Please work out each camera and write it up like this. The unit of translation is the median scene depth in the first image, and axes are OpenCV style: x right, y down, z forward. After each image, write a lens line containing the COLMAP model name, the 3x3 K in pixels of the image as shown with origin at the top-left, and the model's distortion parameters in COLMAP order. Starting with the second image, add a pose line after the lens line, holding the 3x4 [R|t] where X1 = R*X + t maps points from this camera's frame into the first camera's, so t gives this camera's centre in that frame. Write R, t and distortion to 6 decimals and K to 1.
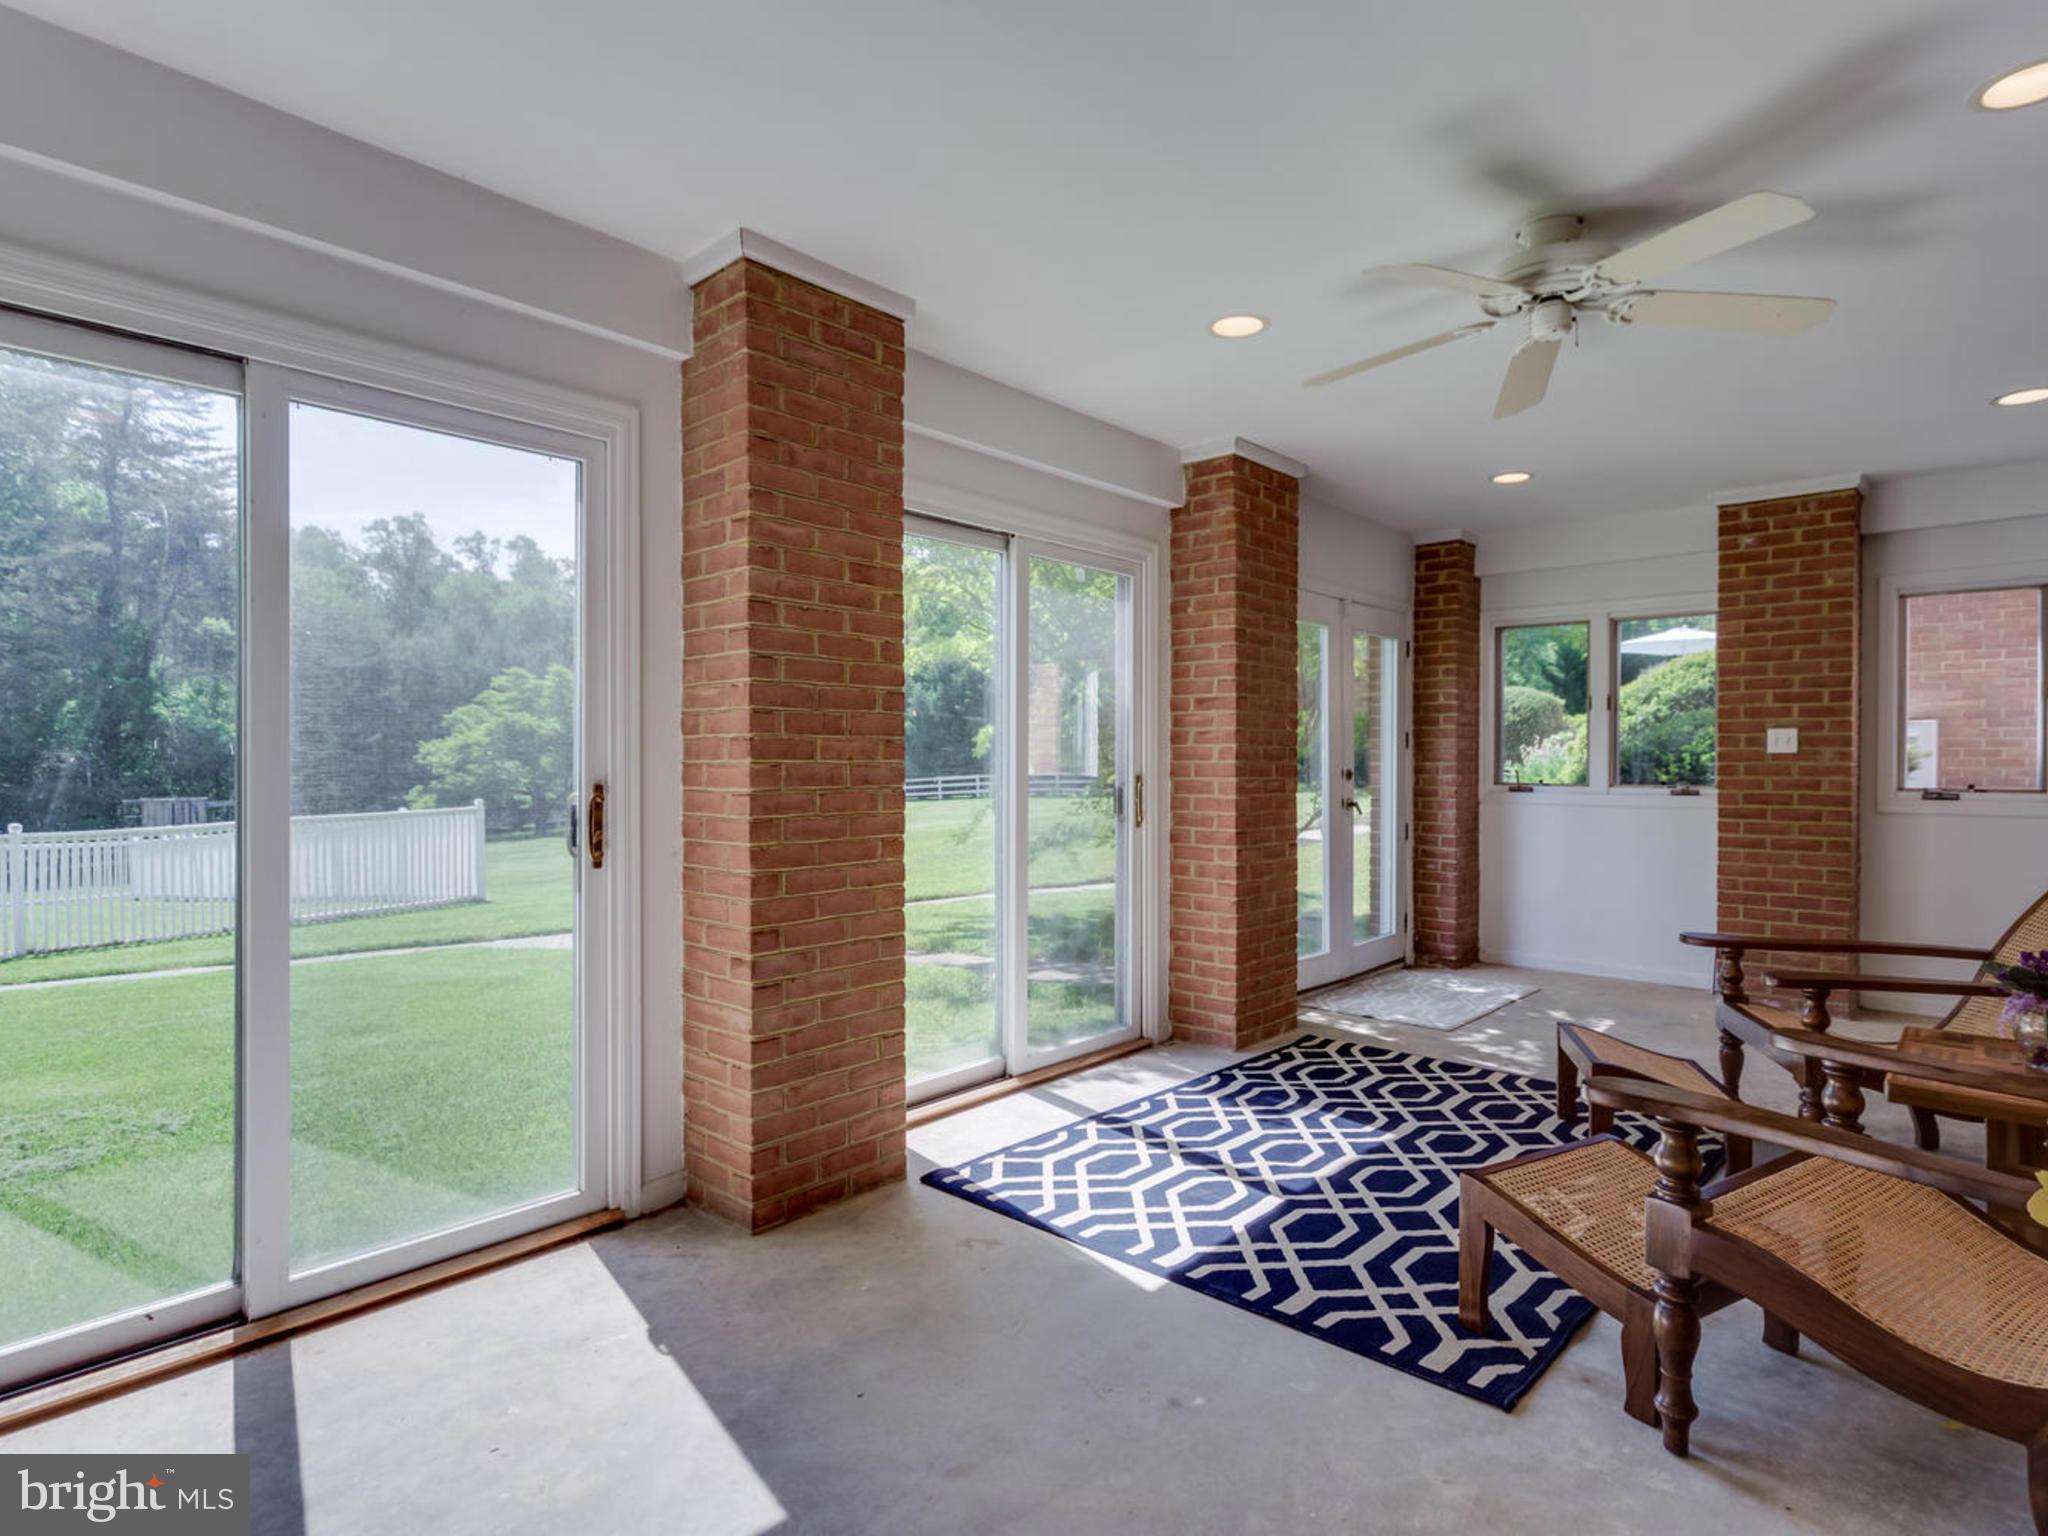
lens RADIAL K [[1091.1, 0, 1024.0], [0, 1091.1, 768.0], [0, 0, 1]] dist [-0.003702, -0.000767]
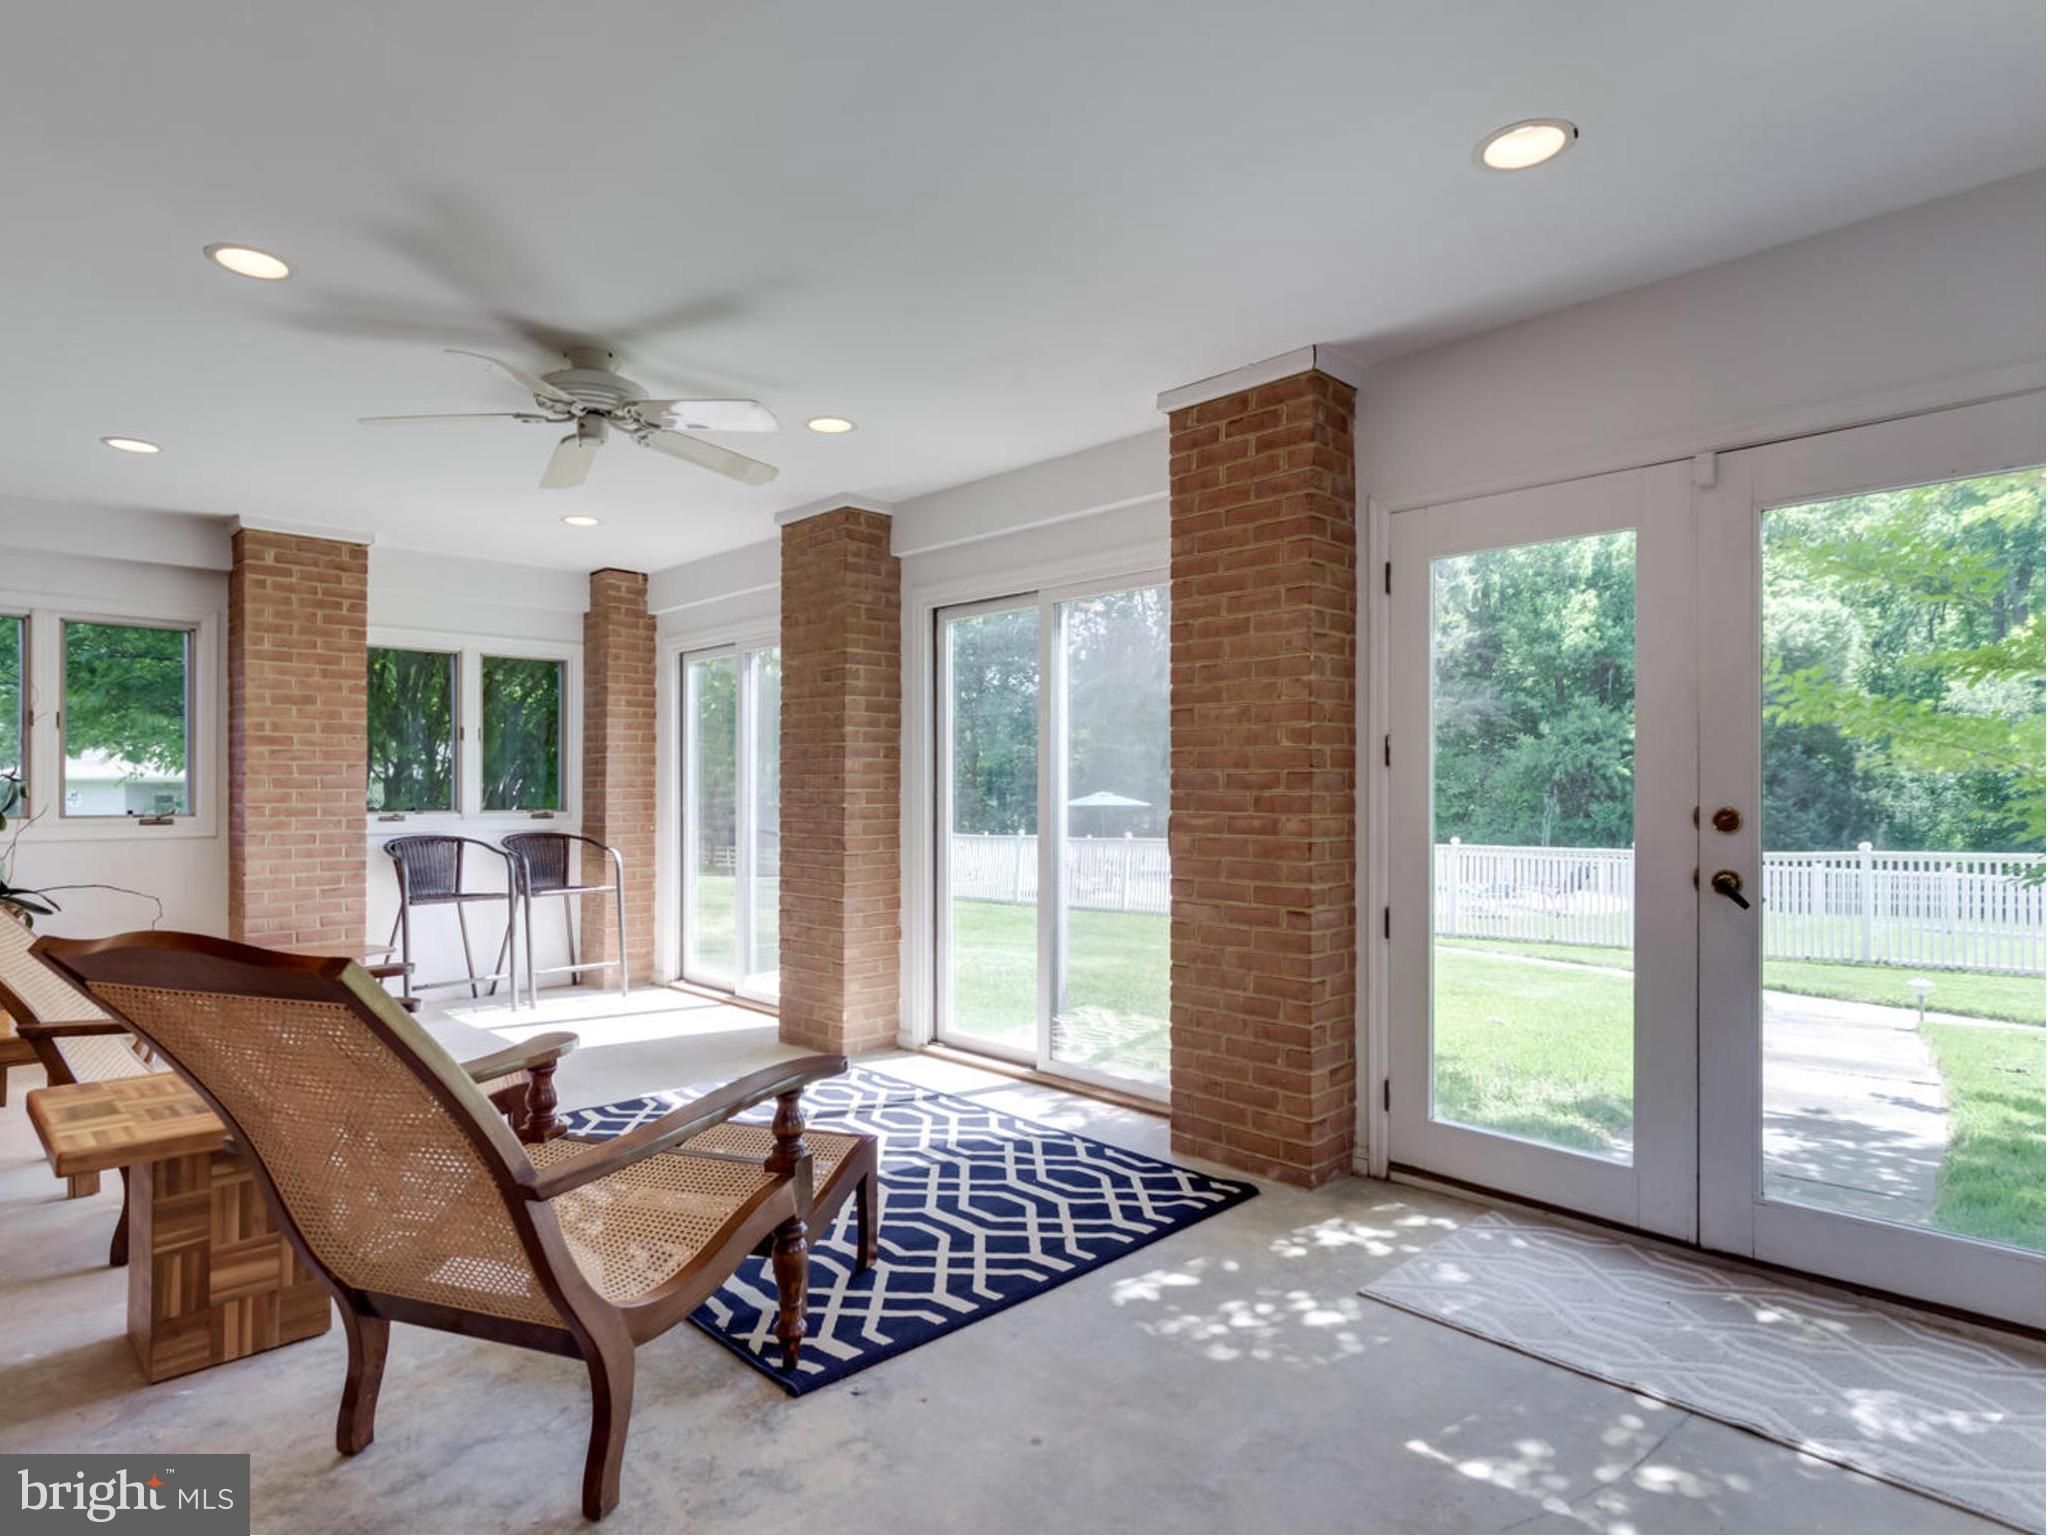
lens RADIAL K [[1131.9, 0, 1024.0], [0, 1131.9, 768.0], [0, 0, 1]] dist [0.001192, 0.000287]
pose [[-0.060176, -0.020278, -0.997982, 1.126448], [-0.008999, 0.999764, -0.019771, -0.005245], [0.998147, 0.007791, -0.060345, 1.021097]]
